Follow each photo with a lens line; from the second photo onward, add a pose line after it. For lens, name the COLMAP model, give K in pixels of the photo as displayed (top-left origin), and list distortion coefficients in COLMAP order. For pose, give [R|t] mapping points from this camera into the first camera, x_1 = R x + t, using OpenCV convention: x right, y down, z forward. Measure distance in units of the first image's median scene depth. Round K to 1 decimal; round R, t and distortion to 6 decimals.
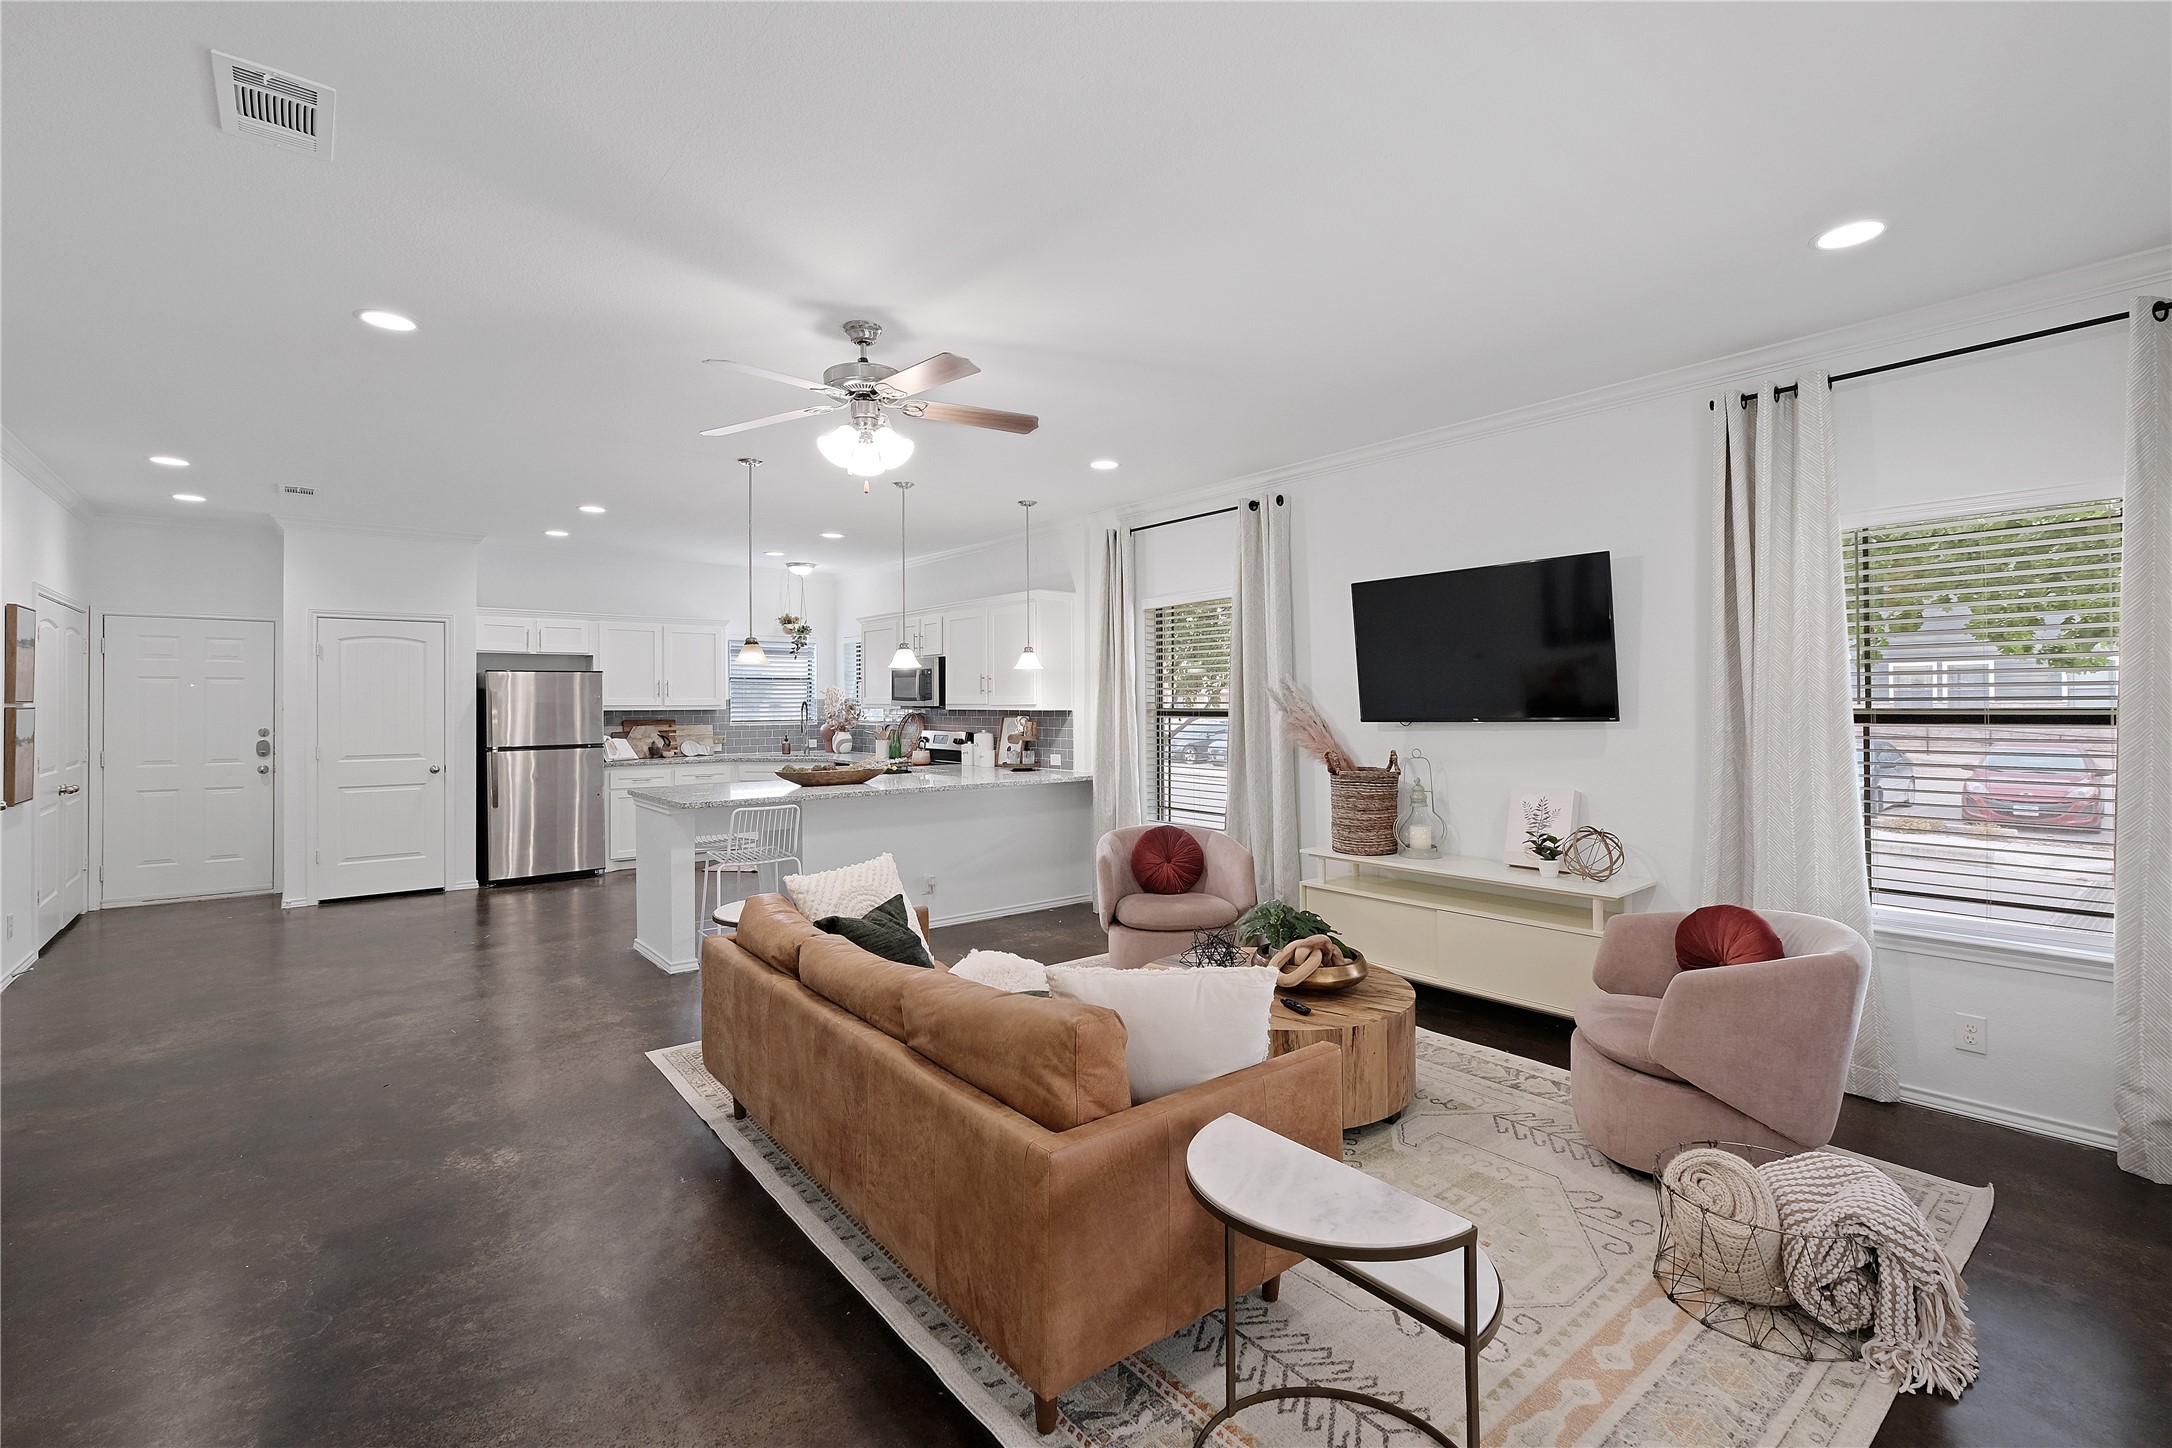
lens RADIAL K [[944.9, 0, 1086.7], [0, 944.9, 704.9], [0, 0, 1]] dist [-0.006315, 0.000603]
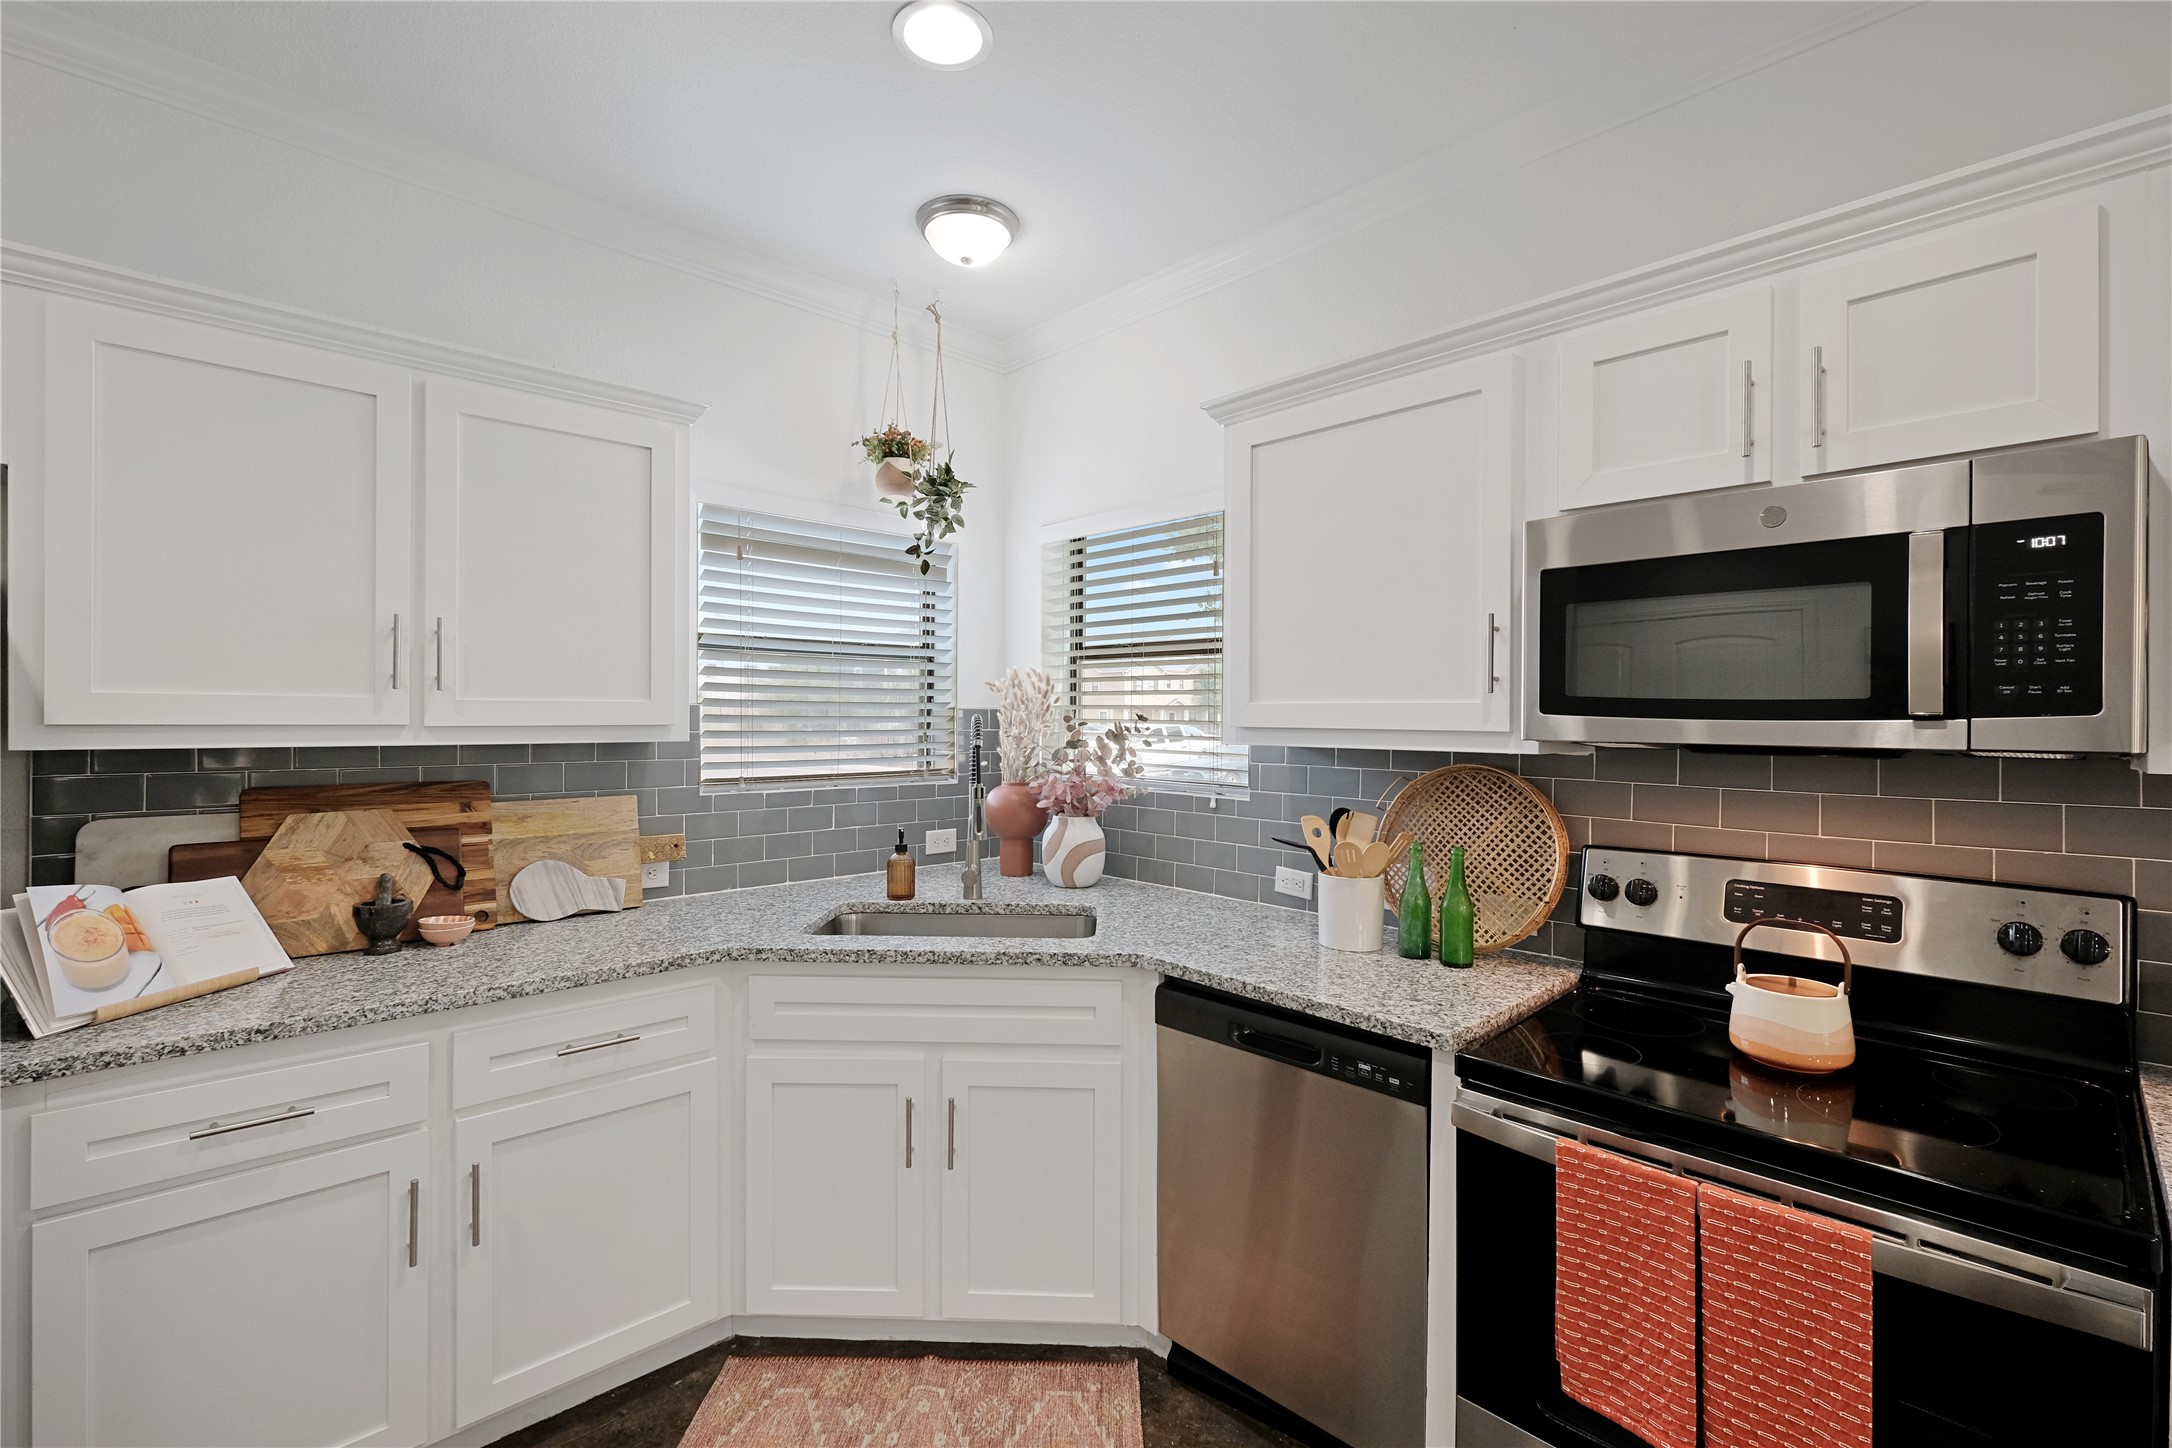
lens RADIAL K [[944.9, 0, 1084.1], [0, 944.9, 719.1], [0, 0, 1]] dist [-0.006315, 0.000603]
pose [[0.997387, 0.009063, 0.071678, -0.298946], [-0.008914, 0.999957, -0.002389, -0.002174], [-0.071696, 0.001743, 0.997425, 0.747825]]
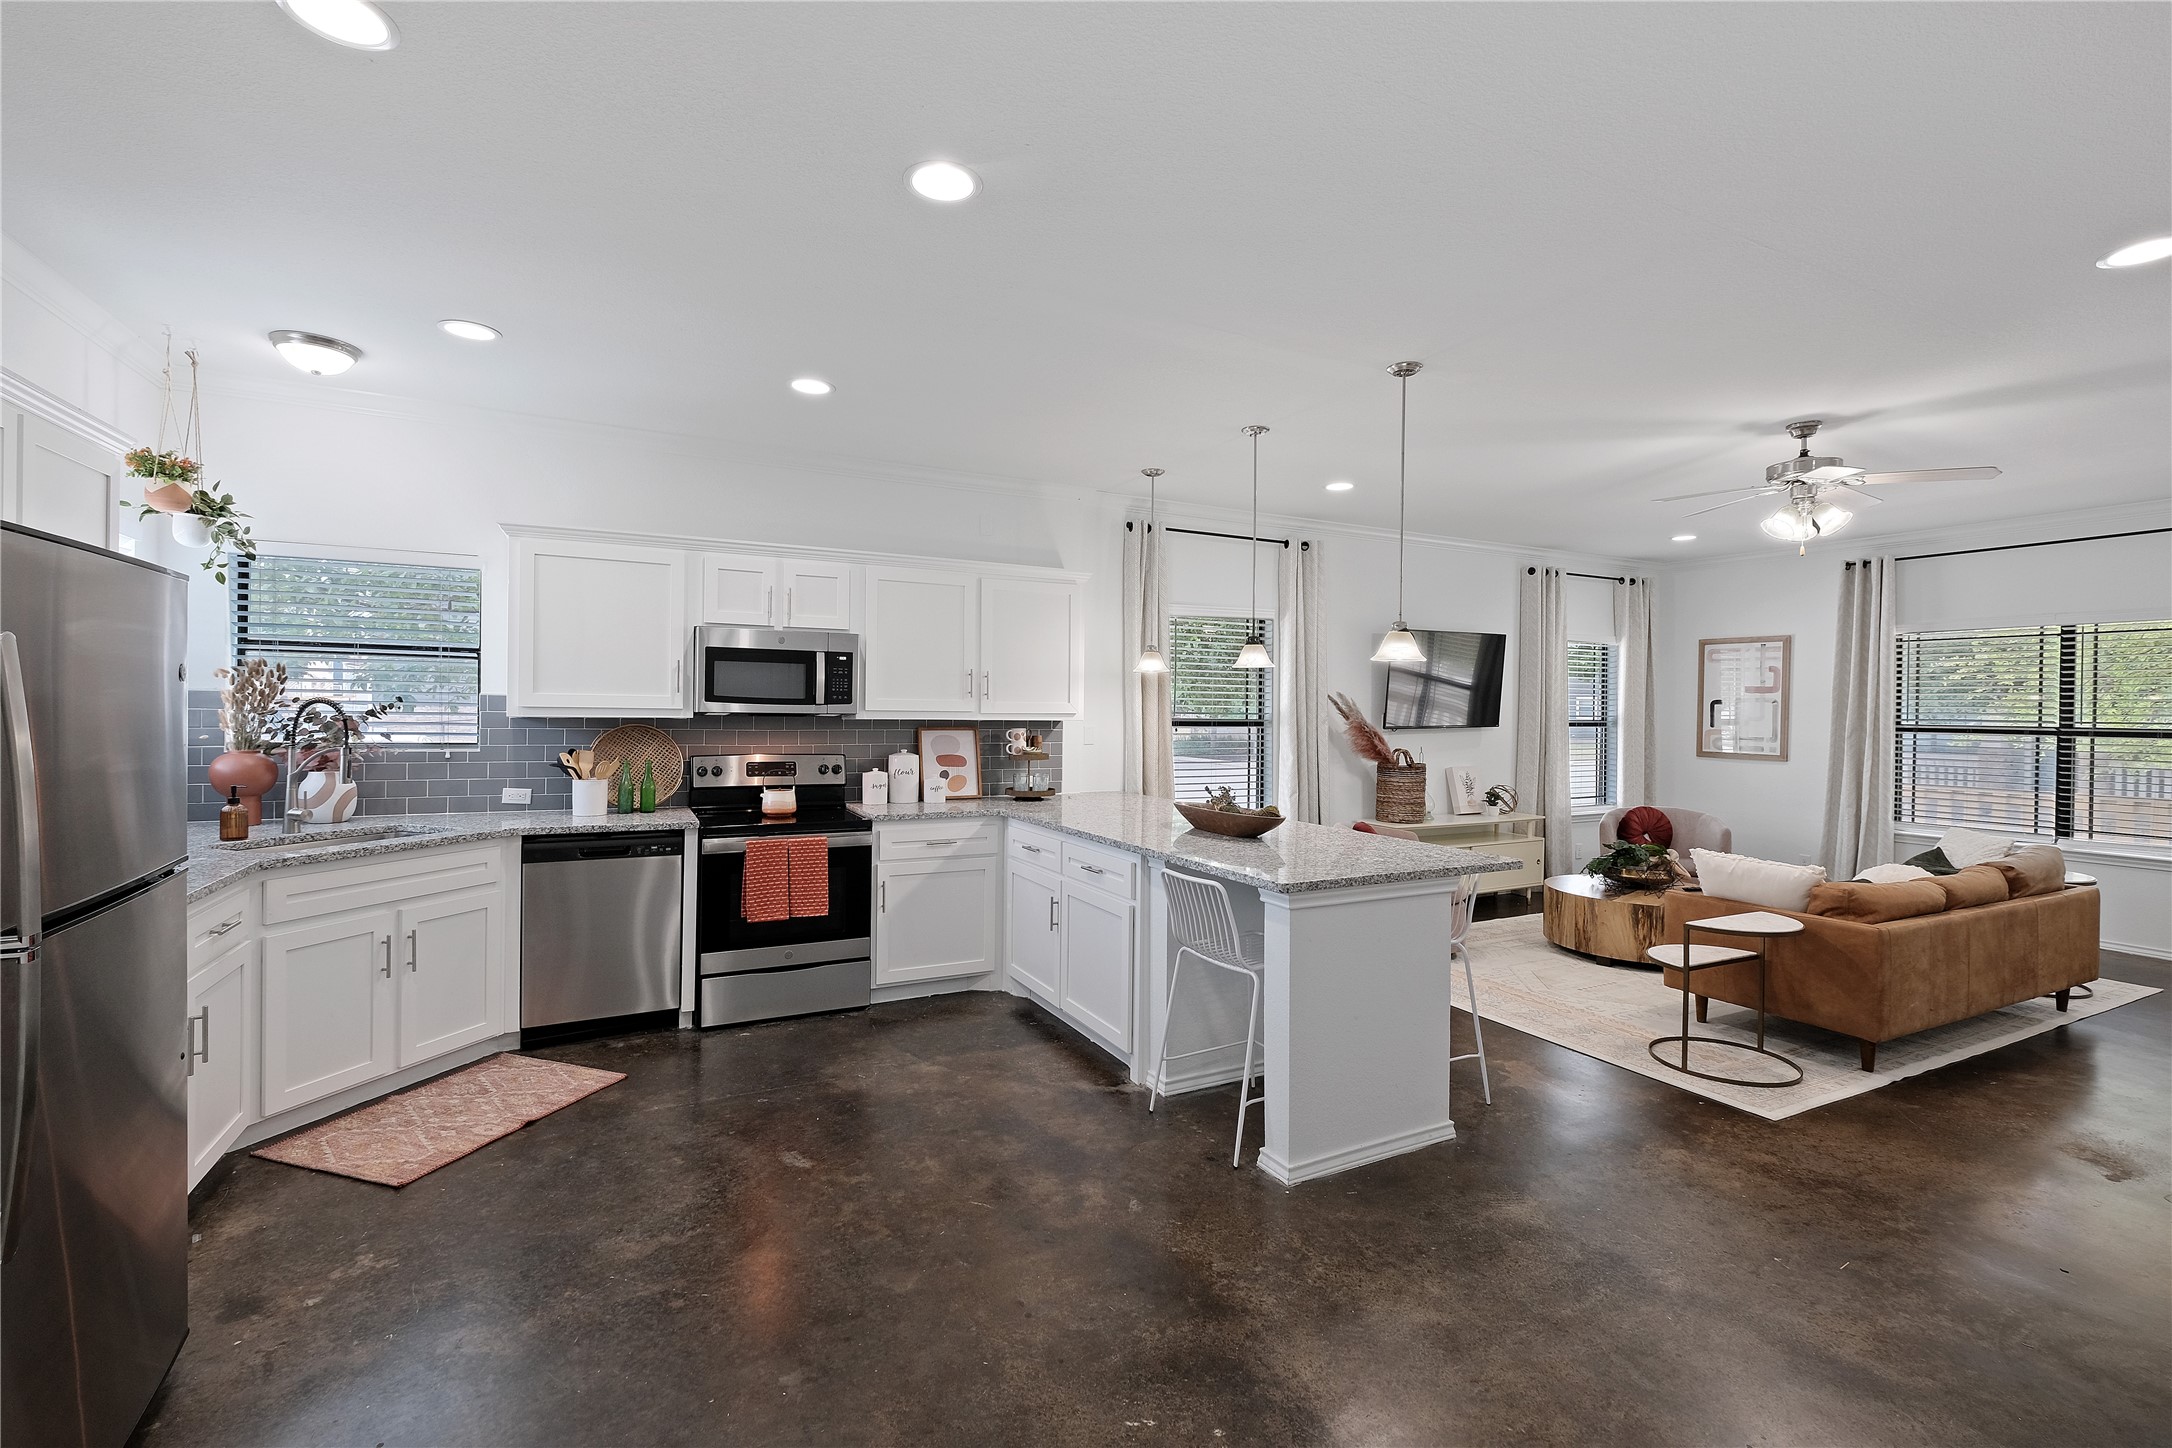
lens RADIAL K [[944.9, 0, 1083.4], [0, 944.9, 721.1], [0, 0, 1]] dist [-0.006315, 0.000603]
pose [[0.211975, -0.008060, 0.977242, -0.636245], [-0.011752, 0.999873, 0.010796, -0.002166], [-0.977204, -0.013773, 0.211854, 0.631536]]
